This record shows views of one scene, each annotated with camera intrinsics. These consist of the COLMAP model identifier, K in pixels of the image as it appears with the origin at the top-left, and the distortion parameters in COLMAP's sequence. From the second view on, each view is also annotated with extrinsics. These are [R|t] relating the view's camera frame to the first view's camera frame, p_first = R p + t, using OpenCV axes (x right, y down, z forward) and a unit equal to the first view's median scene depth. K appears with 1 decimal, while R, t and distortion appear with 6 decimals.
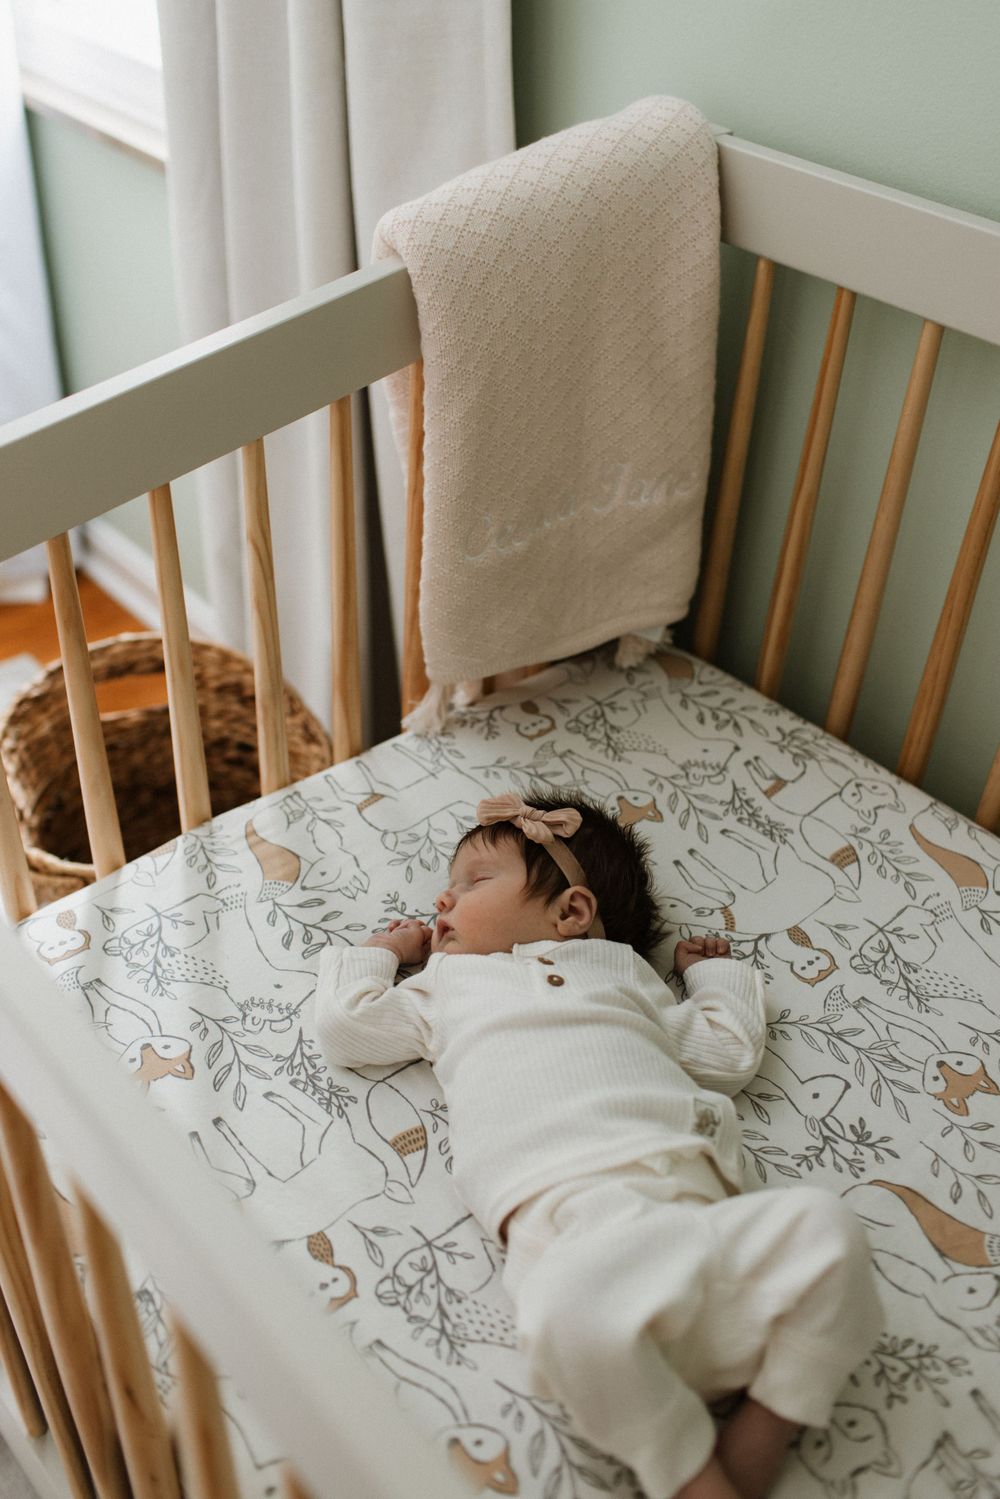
lens RADIAL K [[1478.1, 0, 500.7], [0, 1478.1, 746.9], [0, 0, 1]] dist [-0.017354, 0.000000]
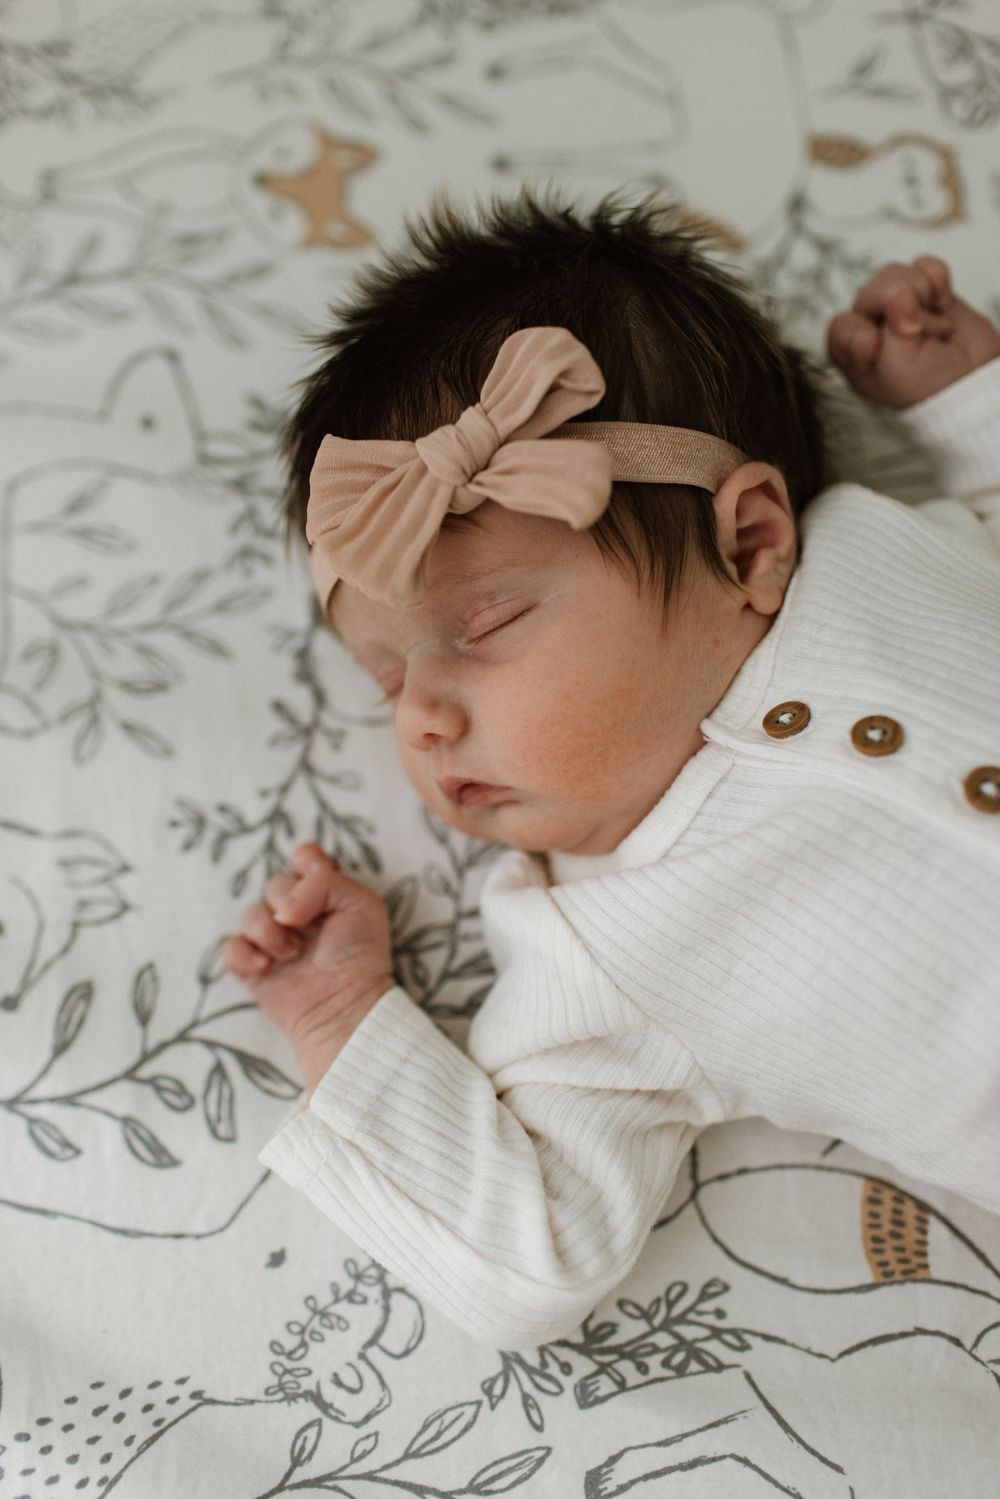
lens RADIAL K [[1478.1, 0, 493.5], [0, 1478.1, 759.3], [0, 0, 1]] dist [-0.017354, 0.000000]
pose [[0.592568, -0.776413, 0.214583, -0.097577], [0.532588, 0.577487, 0.618756, -0.096898], [-0.604329, -0.252370, 0.755709, 0.694719]]
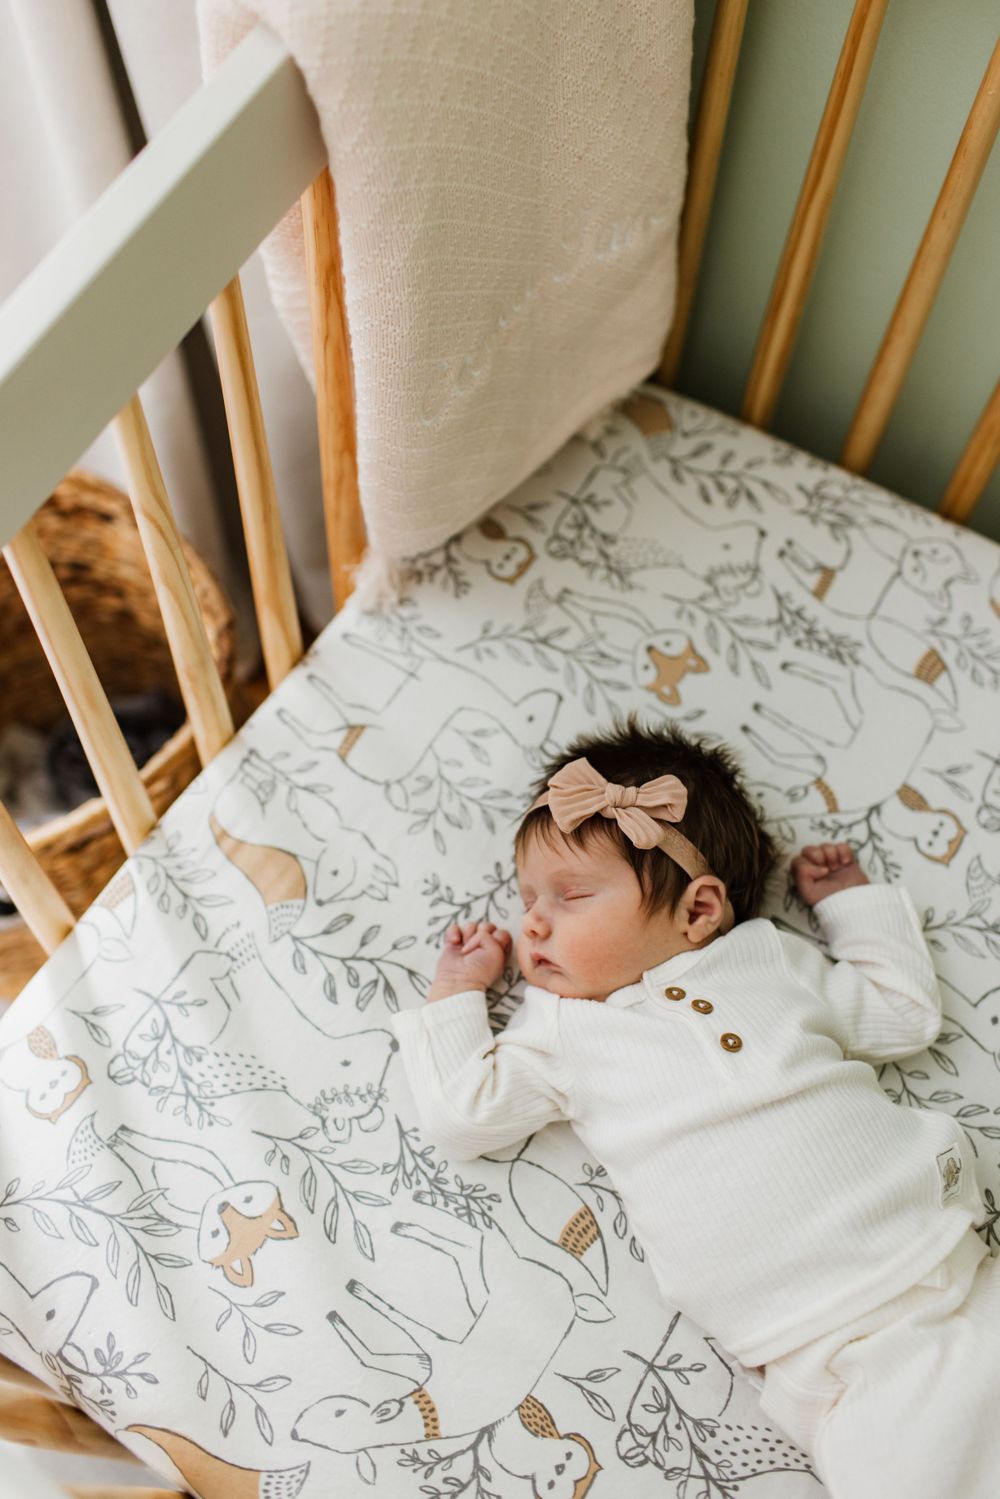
lens RADIAL K [[1478.1, 0, 503.9], [0, 1478.1, 756.3], [0, 0, 1]] dist [-0.017354, 0.000000]
pose [[0.959071, -0.252339, 0.128481, -0.123757], [0.179826, 0.893253, 0.412022, -0.284503], [-0.218735, -0.372054, 0.902070, 0.310368]]
